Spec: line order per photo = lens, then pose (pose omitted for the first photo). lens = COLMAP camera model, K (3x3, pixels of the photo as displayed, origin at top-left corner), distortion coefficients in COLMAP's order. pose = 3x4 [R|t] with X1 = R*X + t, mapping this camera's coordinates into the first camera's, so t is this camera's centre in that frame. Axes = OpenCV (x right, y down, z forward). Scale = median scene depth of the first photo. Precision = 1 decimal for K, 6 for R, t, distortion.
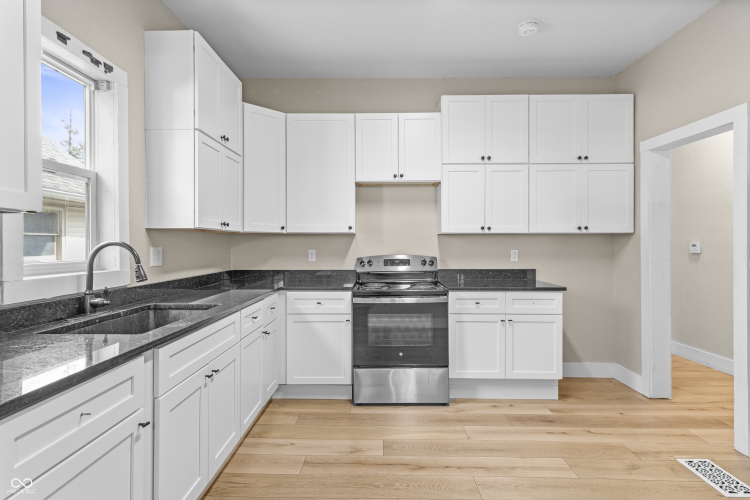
lens RADIAL K [[381.3, 0, 372.0], [0, 381.3, 245.4], [0, 0, 1]] dist [0.002807, 0.000645]
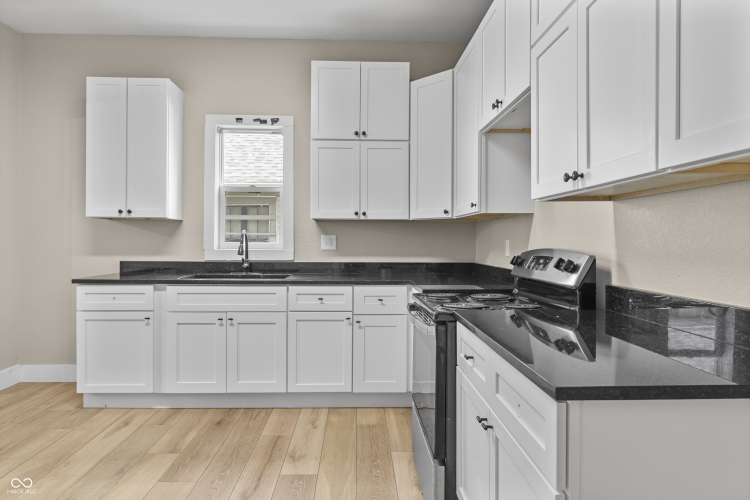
lens RADIAL K [[439.3, 0, 375.0], [0, 439.3, 250.0], [0, 0, 1]] dist [0.000022, -0.000292]
pose [[0.062812, 0.009572, -0.997979, 0.950357], [-0.011909, 0.999890, 0.008841, 0.040623], [0.997954, 0.011330, 0.062919, 1.078507]]
